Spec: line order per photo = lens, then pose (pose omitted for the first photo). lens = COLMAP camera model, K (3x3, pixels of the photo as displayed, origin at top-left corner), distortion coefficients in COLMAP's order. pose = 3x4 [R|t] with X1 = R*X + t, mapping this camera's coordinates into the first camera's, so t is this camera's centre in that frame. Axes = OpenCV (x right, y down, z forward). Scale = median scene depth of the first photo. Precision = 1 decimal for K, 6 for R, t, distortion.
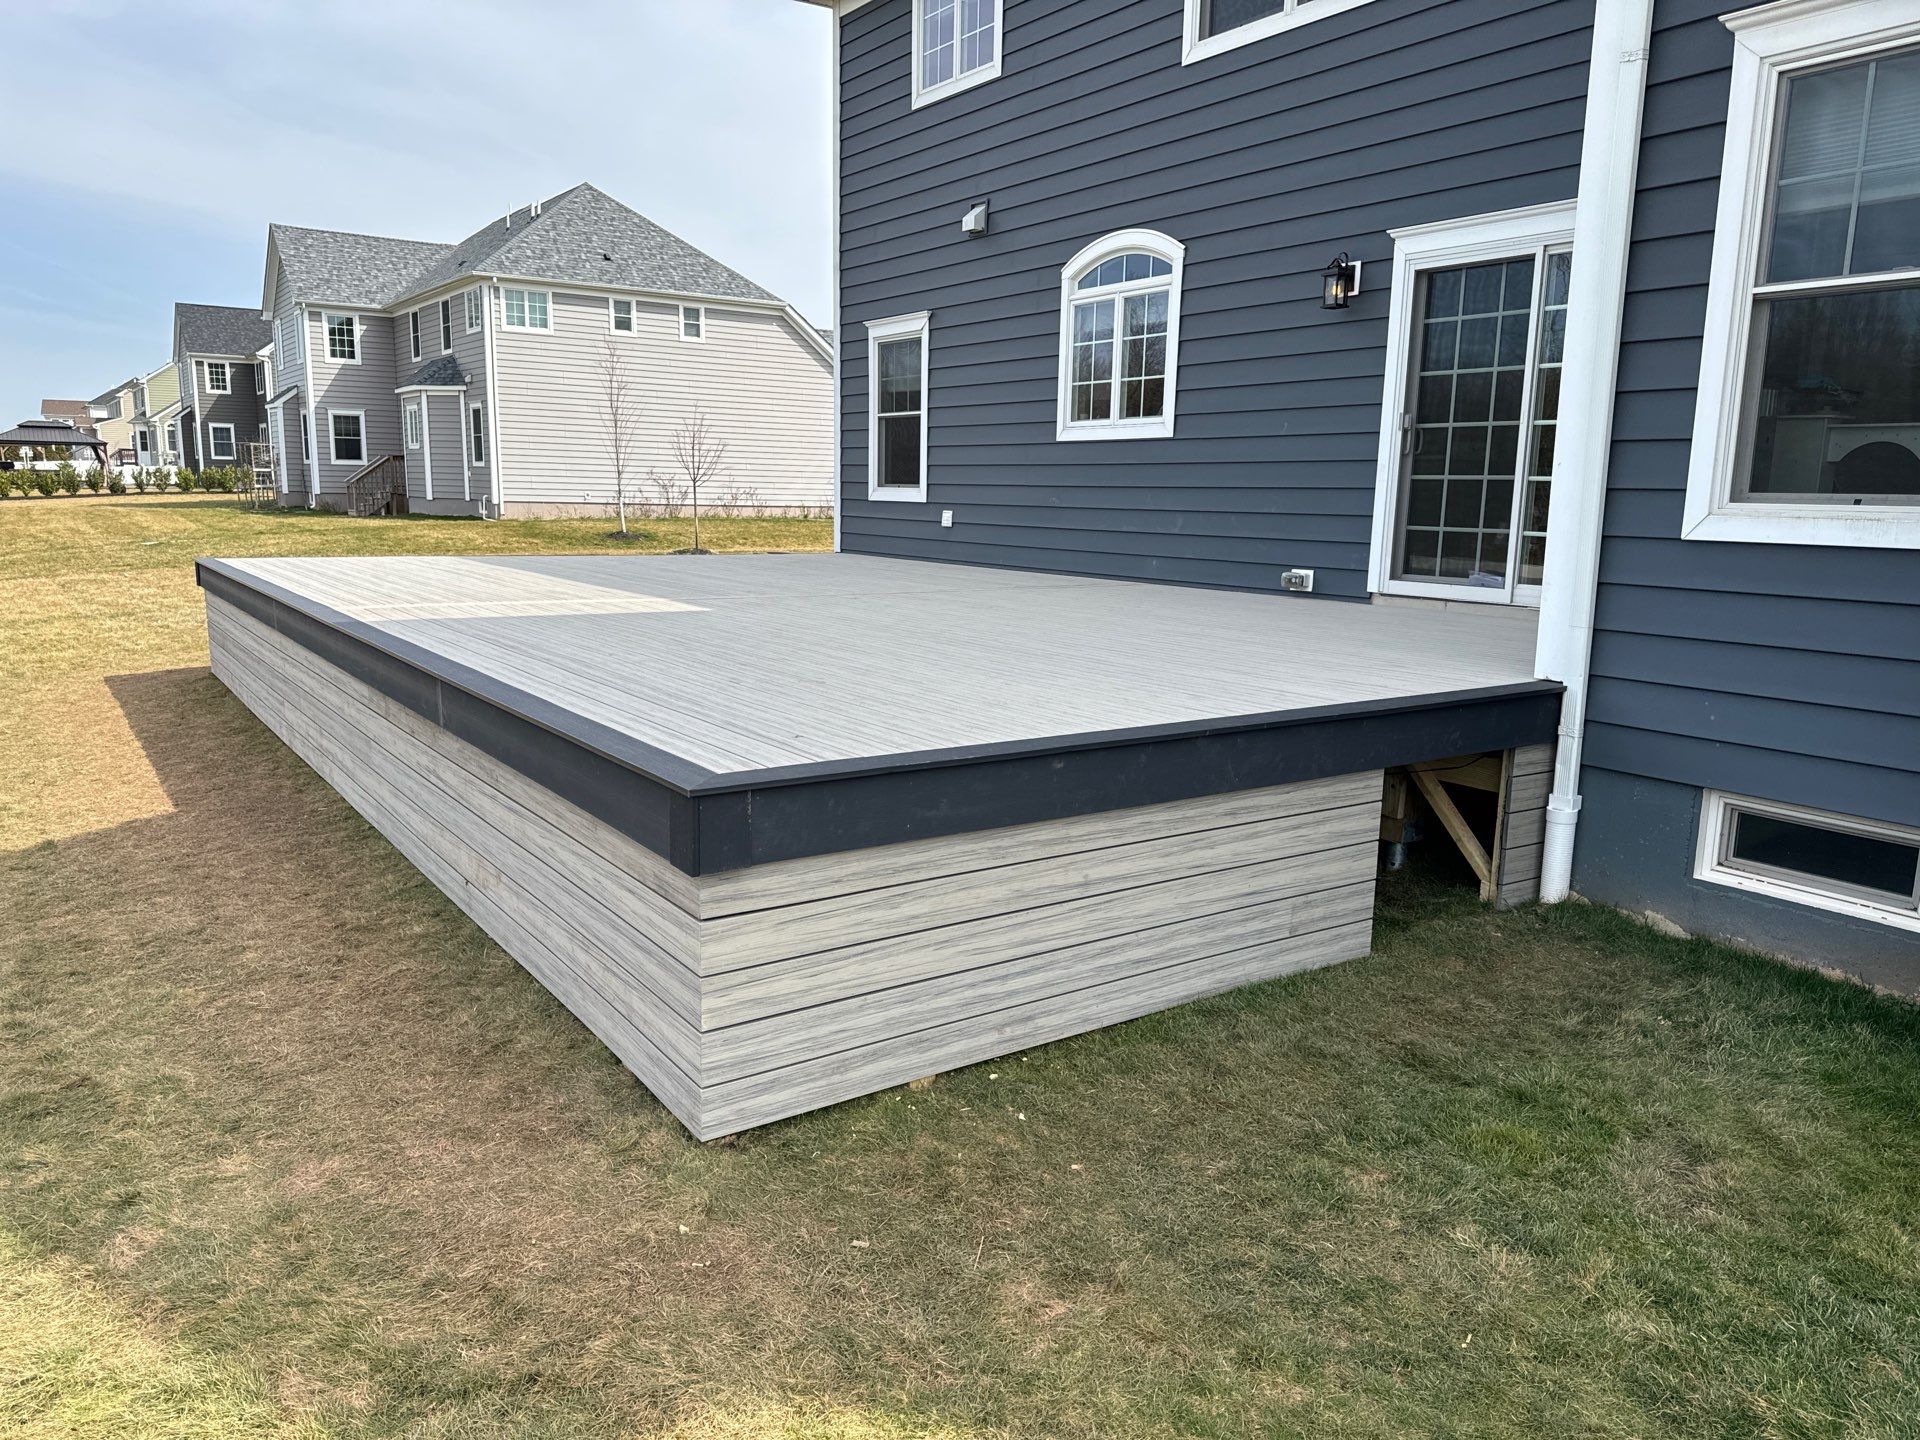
lens RADIAL K [[1343.6, 0, 954.8], [0, 1343.6, 727.7], [0, 0, 1]] dist [0.151949, -0.270964]
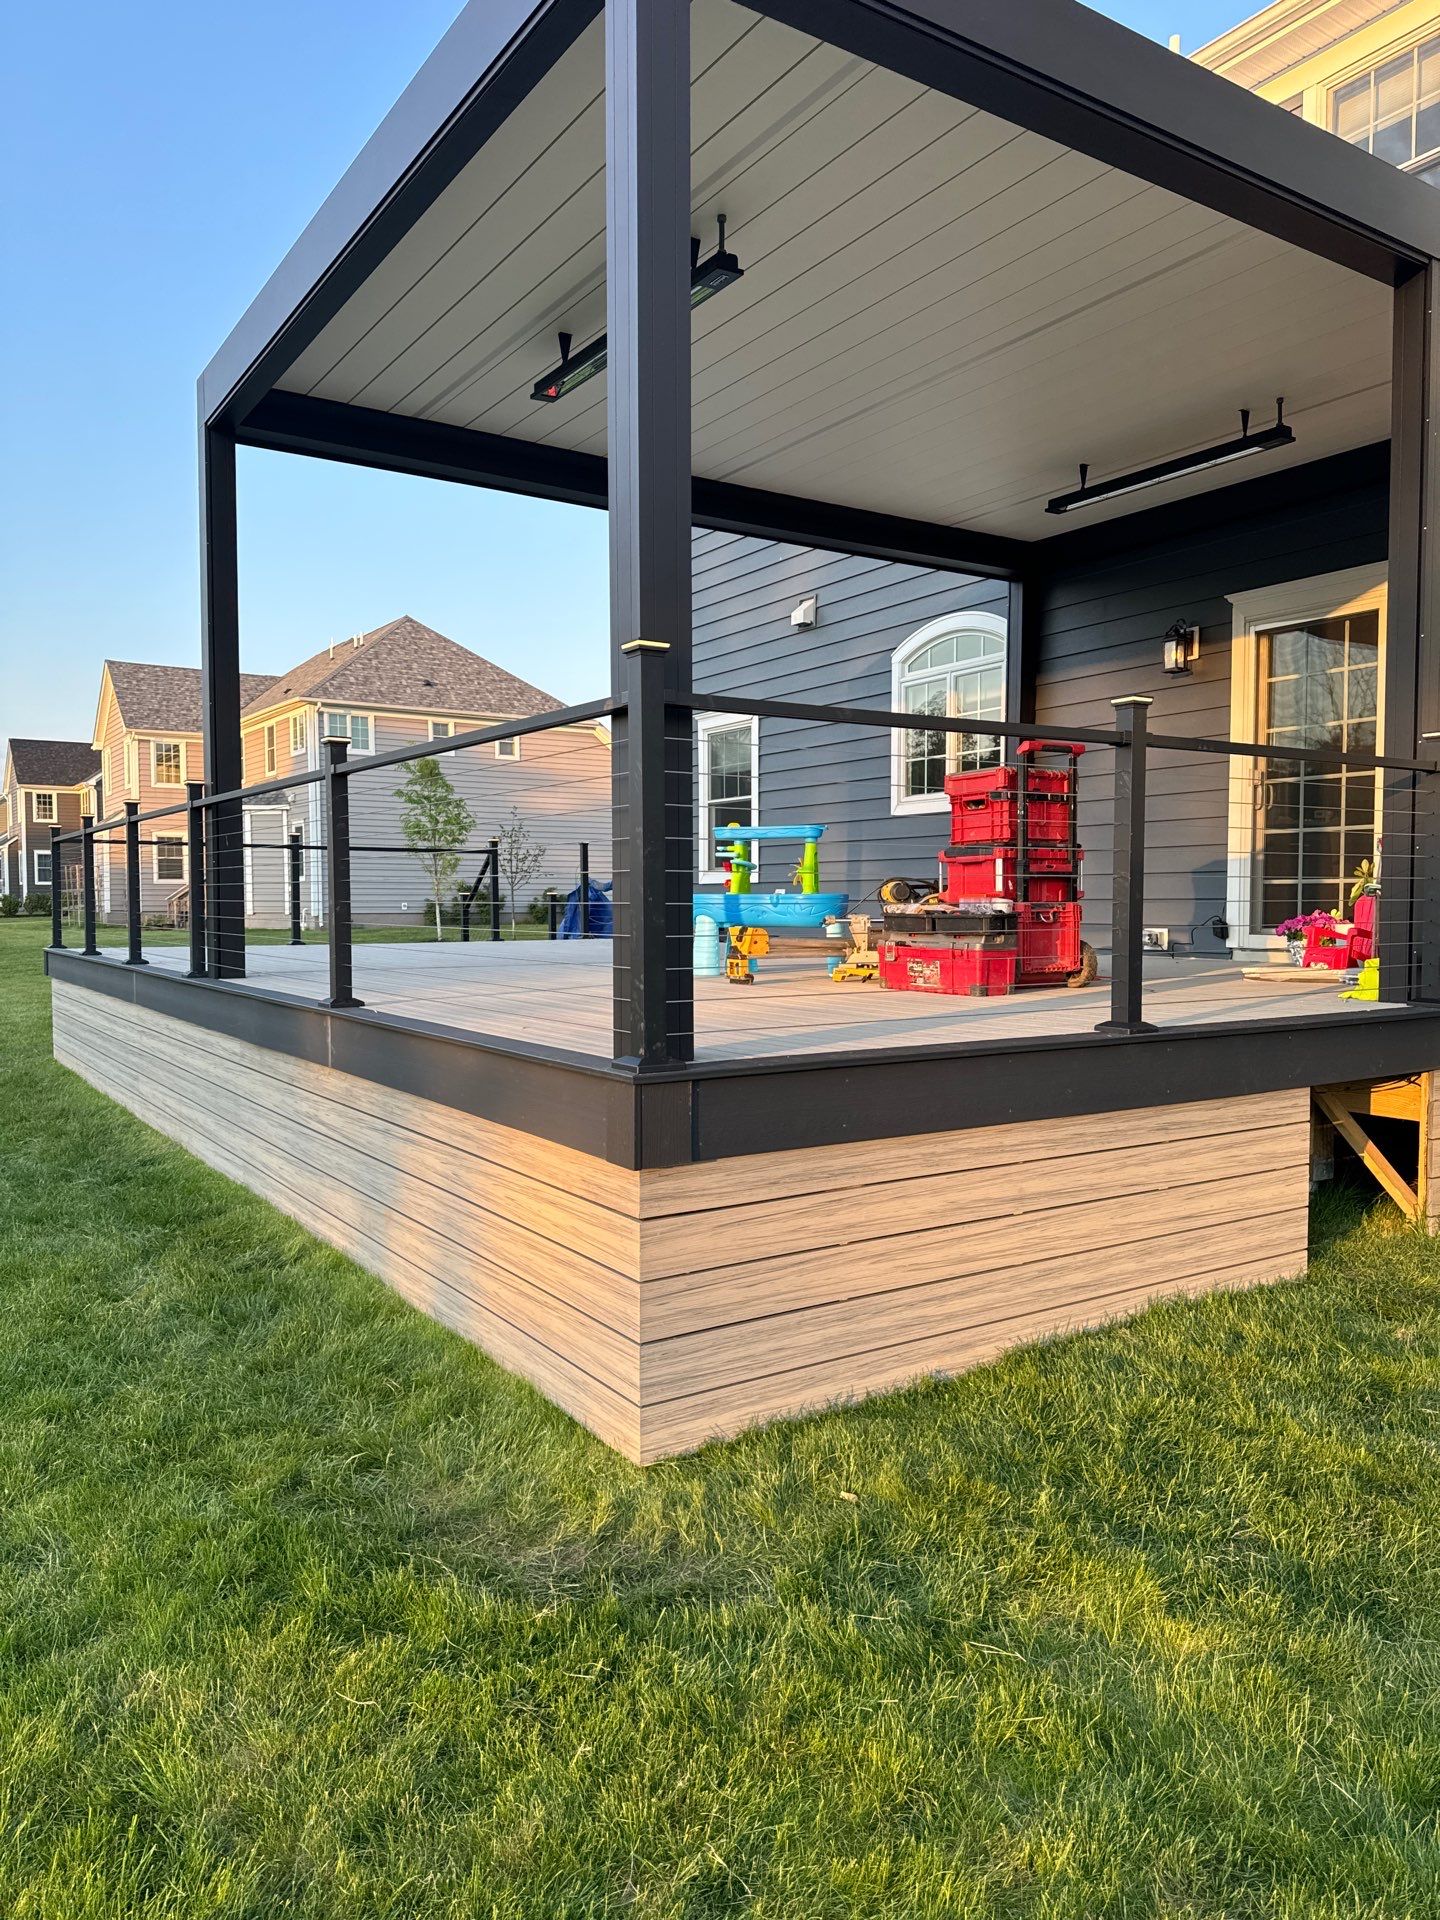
lens RADIAL K [[1343.6, 0, 719.0], [0, 1343.6, 953.0], [0, 0, 1]] dist [0.151949, -0.270964]
pose [[0.999493, -0.020129, -0.024681, -0.034692], [0.016564, 0.990436, -0.136978, 0.029022], [0.027203, 0.136499, 0.990267, 0.012807]]
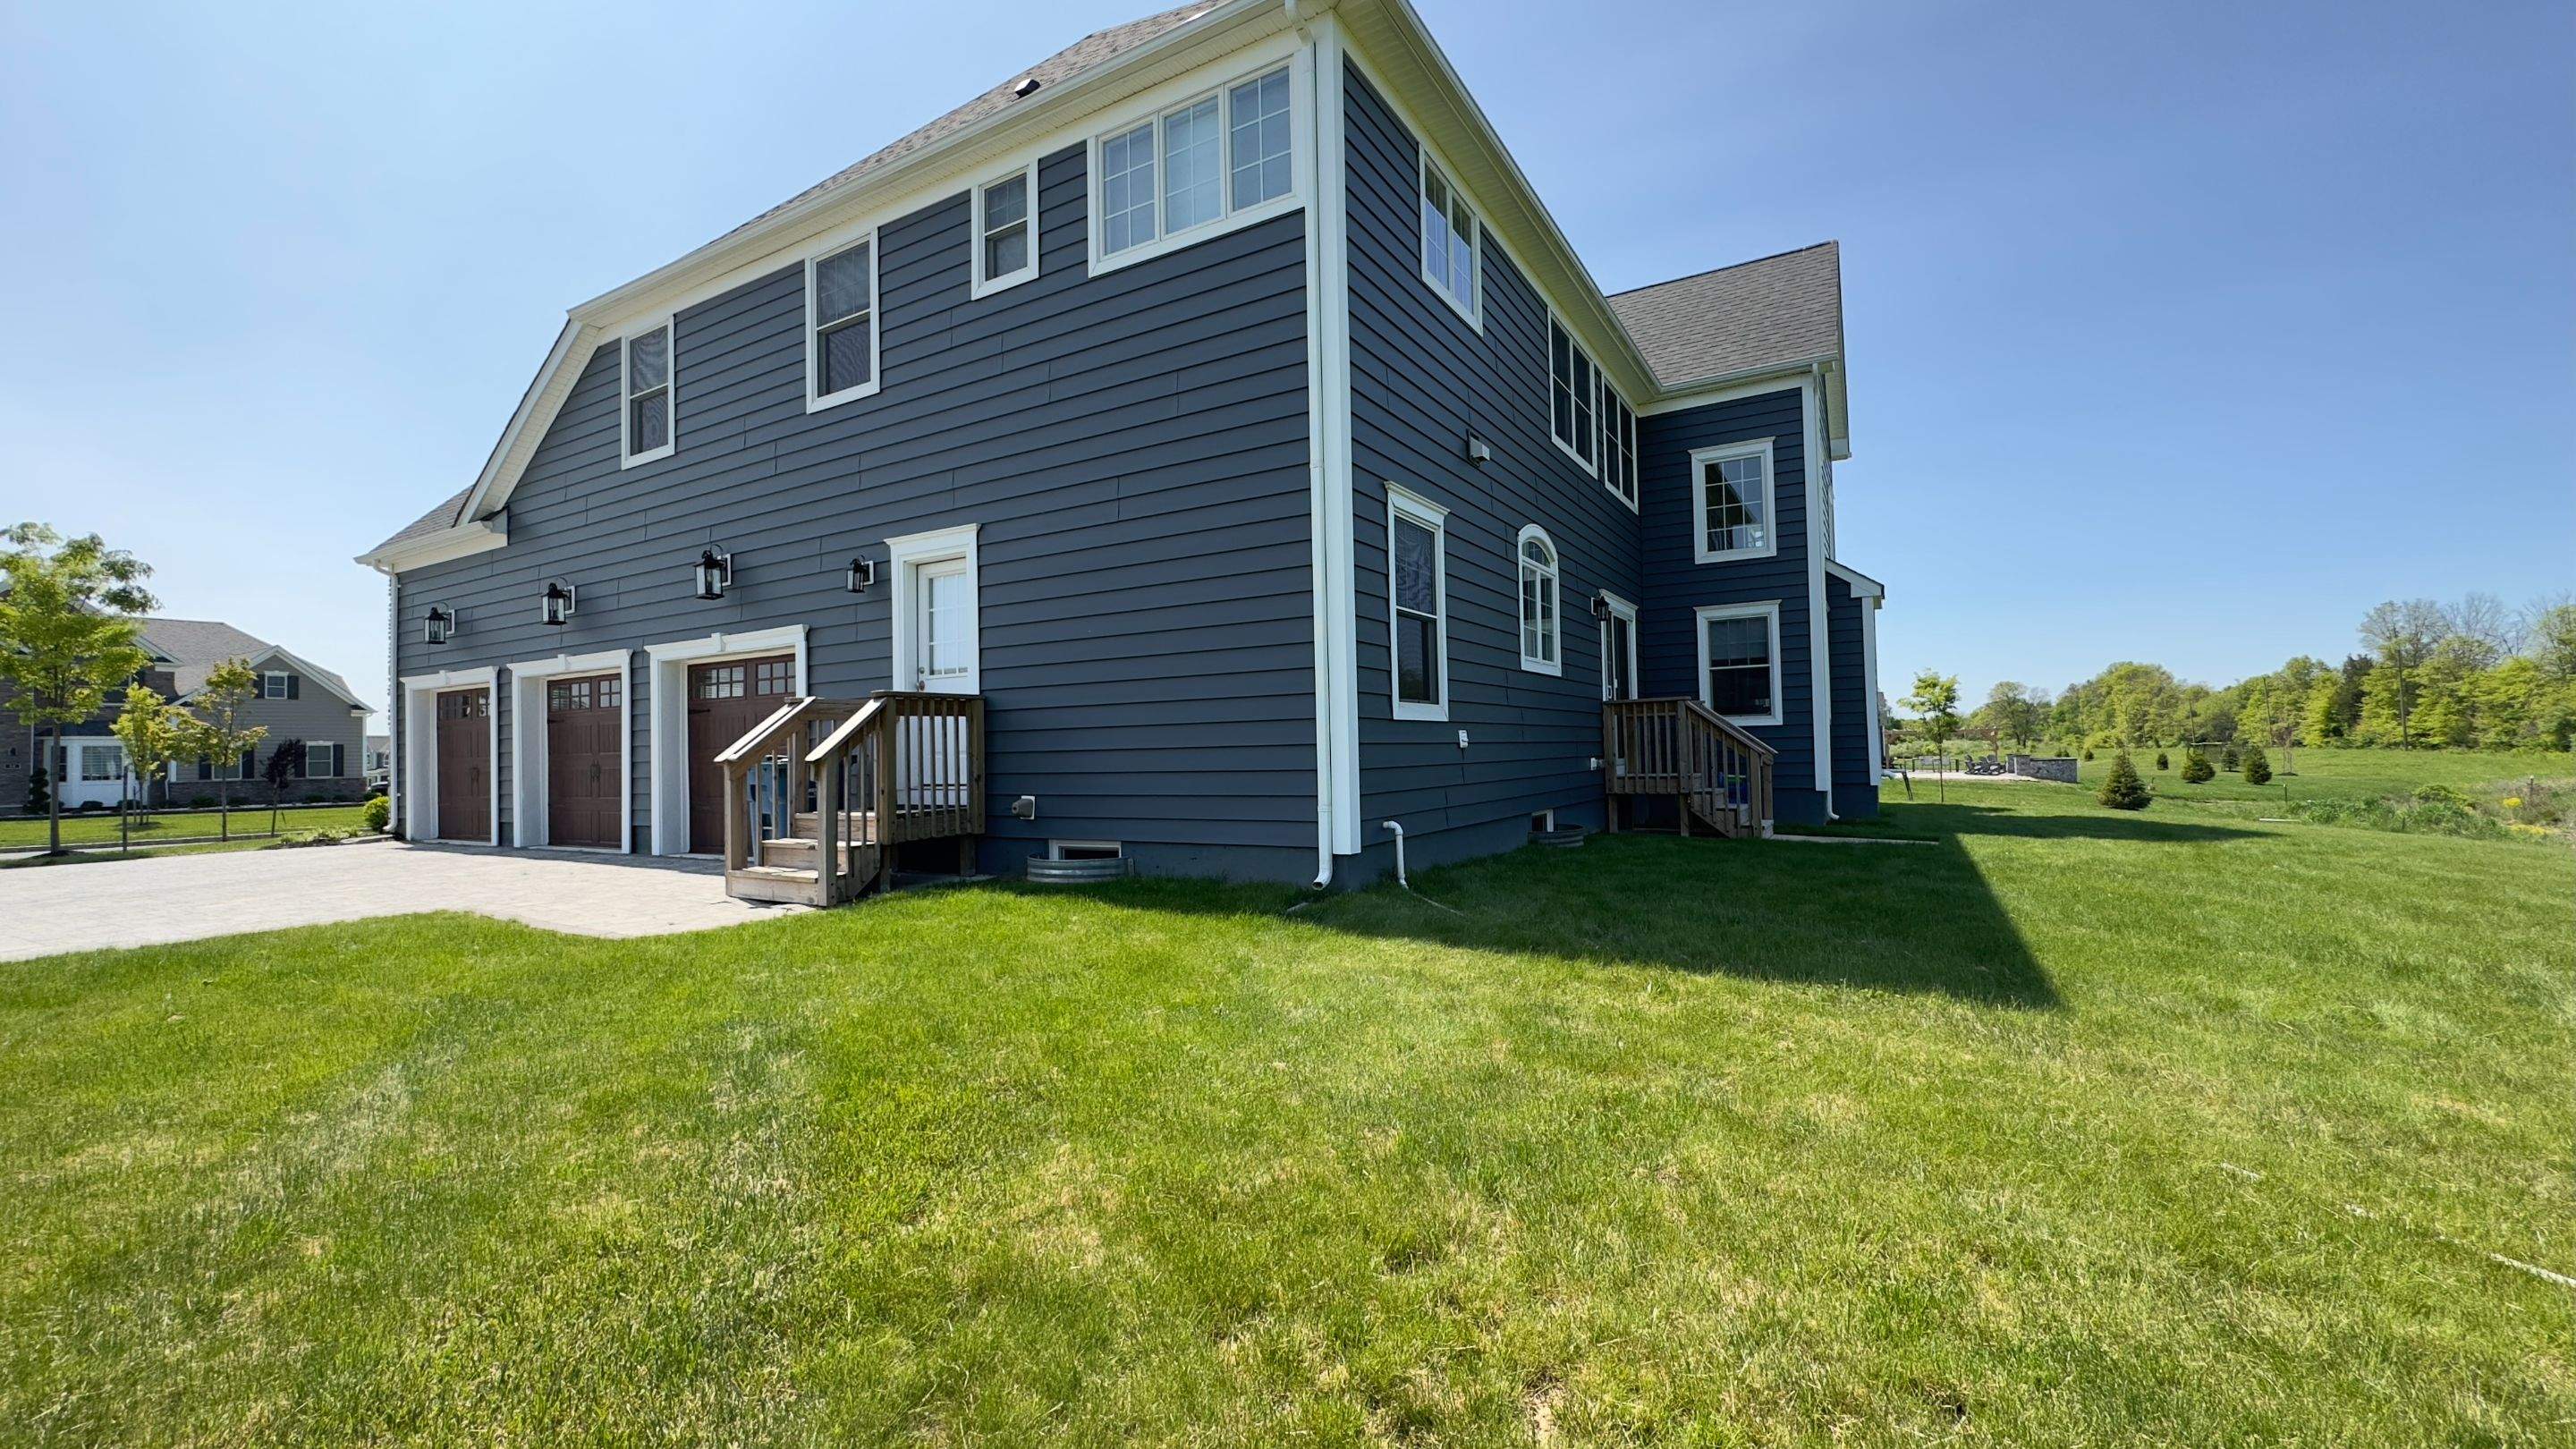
lens RADIAL K [[1033.1, 0, 1284.1], [0, 1033.1, 723.4], [0, 0, 1]] dist [-0.000713, 0.000061]
pose [[-0.414683, 0.015617, 0.909832, -0.736393], [0.172666, 0.983038, 0.061824, -0.289462], [-0.893434, 0.182734, -0.410346, 1.757146]]
